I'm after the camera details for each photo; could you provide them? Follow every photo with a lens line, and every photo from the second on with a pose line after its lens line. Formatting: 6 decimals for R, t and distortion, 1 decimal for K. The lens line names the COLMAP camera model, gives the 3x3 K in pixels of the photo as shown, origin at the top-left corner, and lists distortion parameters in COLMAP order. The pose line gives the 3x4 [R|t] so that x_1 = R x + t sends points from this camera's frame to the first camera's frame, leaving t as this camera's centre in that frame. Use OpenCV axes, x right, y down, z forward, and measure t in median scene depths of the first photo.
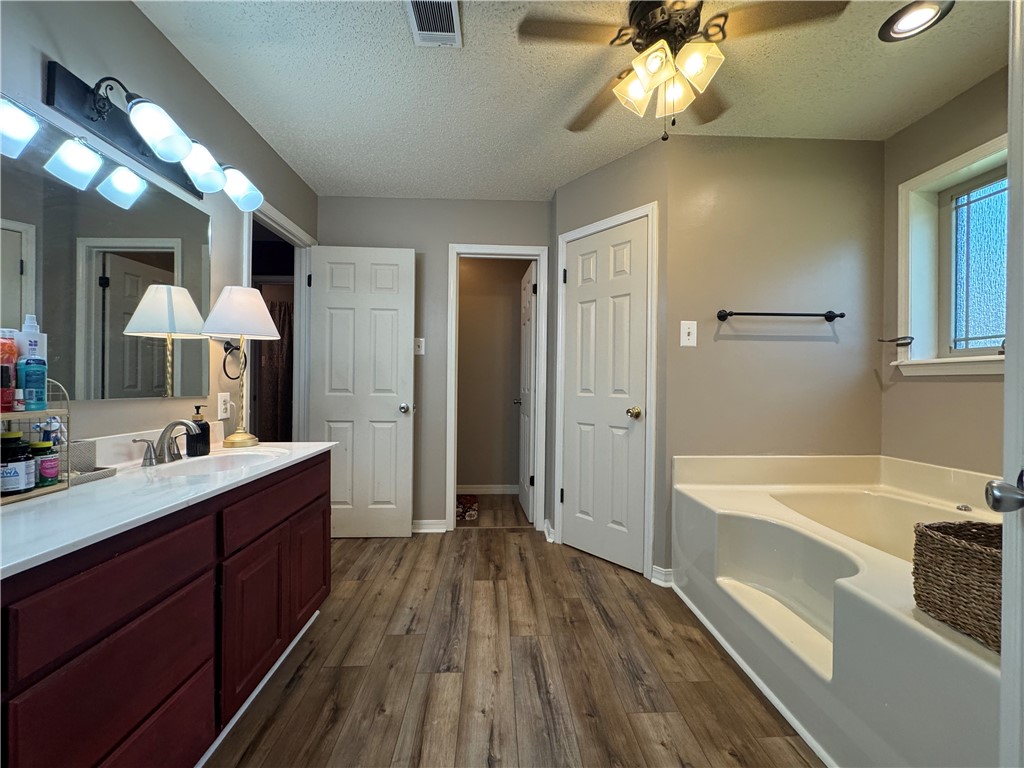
lens RADIAL K [[409.4, 0, 513.9], [0, 409.4, 384.6], [0, 0, 1]] dist [-0.001579, -0.001264]
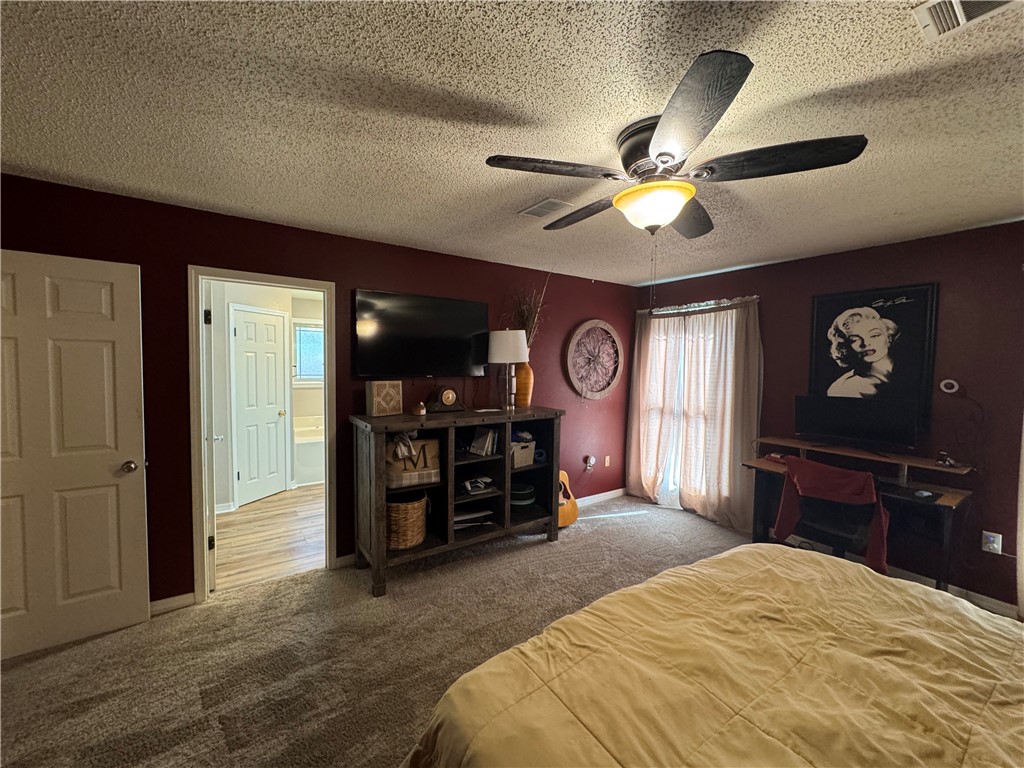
lens RADIAL K [[409.4, 0, 512.1], [0, 409.4, 387.3], [0, 0, 1]] dist [-0.001579, -0.001264]
pose [[-0.534843, -0.060054, 0.842814, -2.367861], [-0.016141, 0.998015, 0.060870, -0.238092], [-0.844797, 0.018952, -0.534751, 1.314670]]
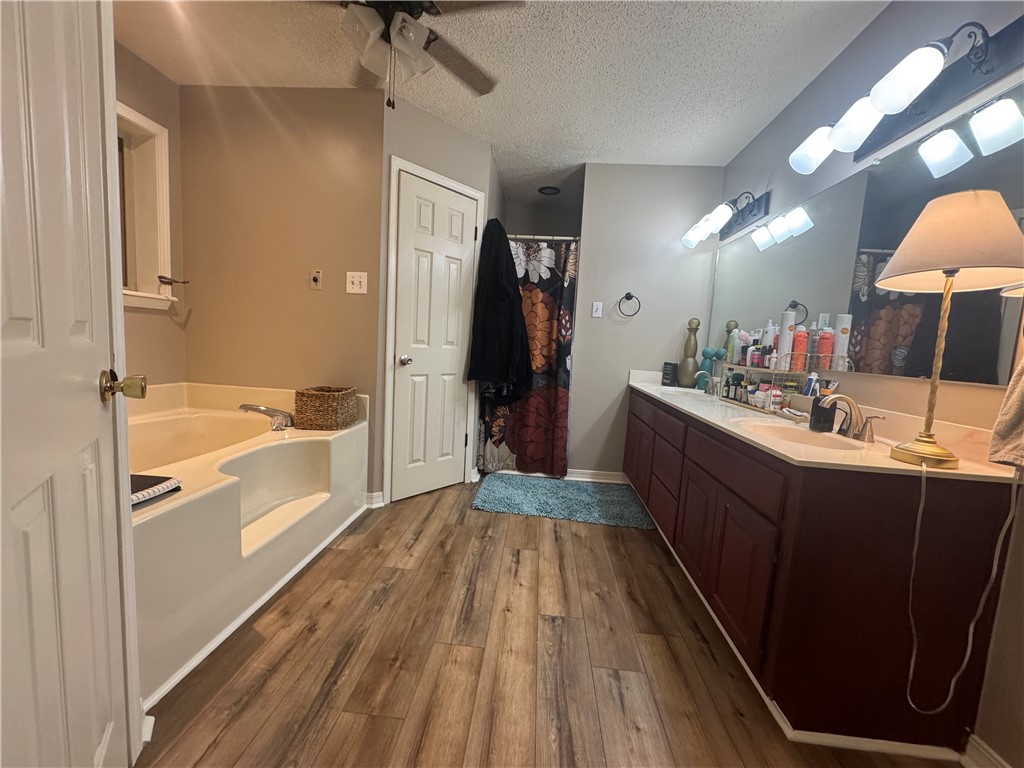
lens RADIAL K [[409.4, 0, 515.0], [0, 409.4, 385.2], [0, 0, 1]] dist [-0.001579, -0.001264]
pose [[-0.991319, -0.074735, 0.108170, -0.103372], [-0.063590, 0.992641, 0.103052, 0.010175], [-0.115076, 0.095279, -0.988777, 1.544797]]
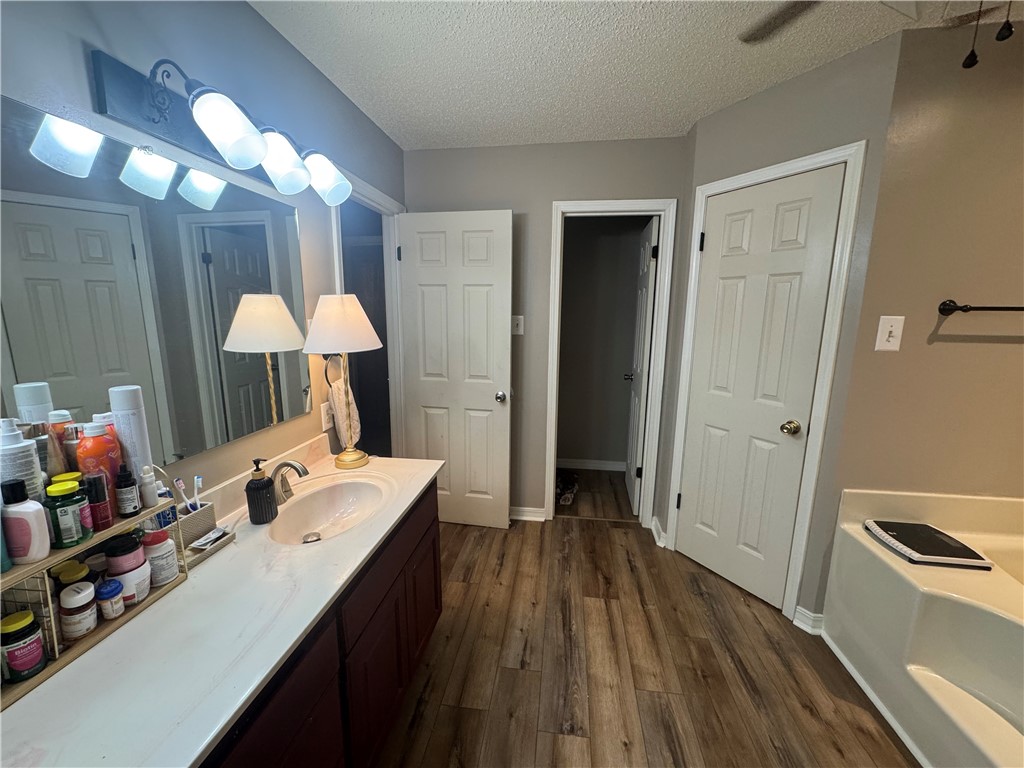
lens RADIAL K [[409.4, 0, 513.0], [0, 409.4, 384.6], [0, 0, 1]] dist [-0.001579, -0.001264]
pose [[0.983758, 0.028759, -0.177184, -0.118267], [0.002378, 0.984907, 0.173067, -0.180966], [0.179487, -0.170677, 0.968841, 0.169479]]
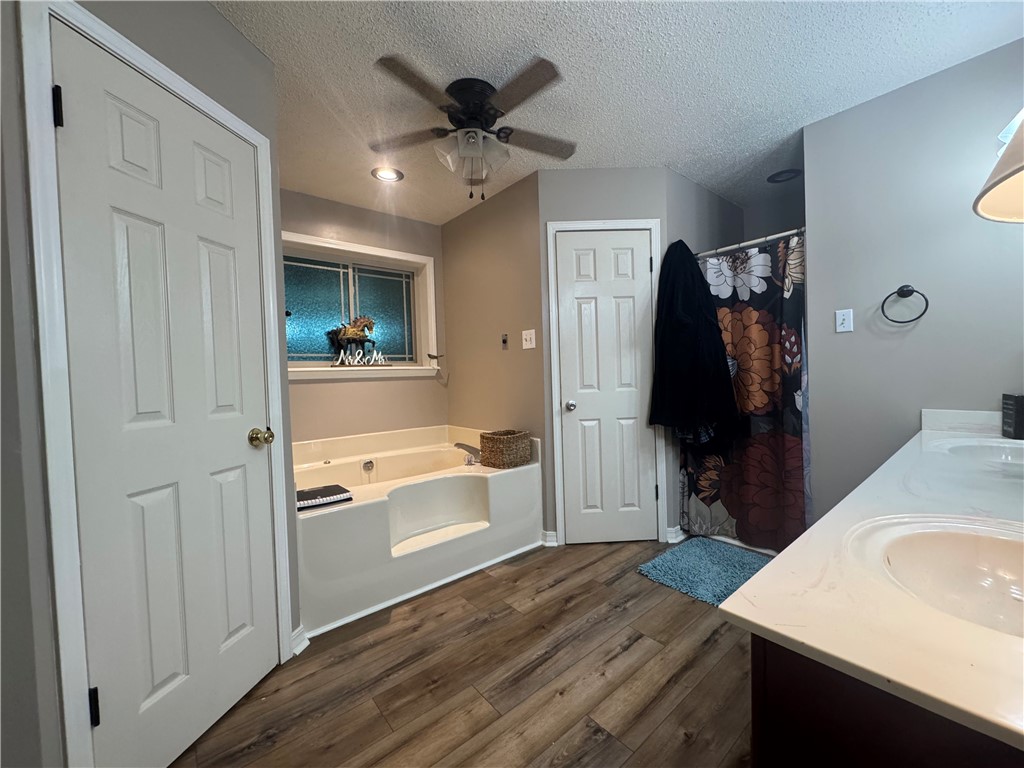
lens RADIAL K [[409.4, 0, 511.2], [0, 409.4, 385.6], [0, 0, 1]] dist [-0.001579, -0.001264]
pose [[-0.604459, -0.010212, 0.796571, -0.555073], [0.028378, 0.999007, 0.034341, -0.029200], [-0.796130, 0.043363, -0.603569, 1.262060]]
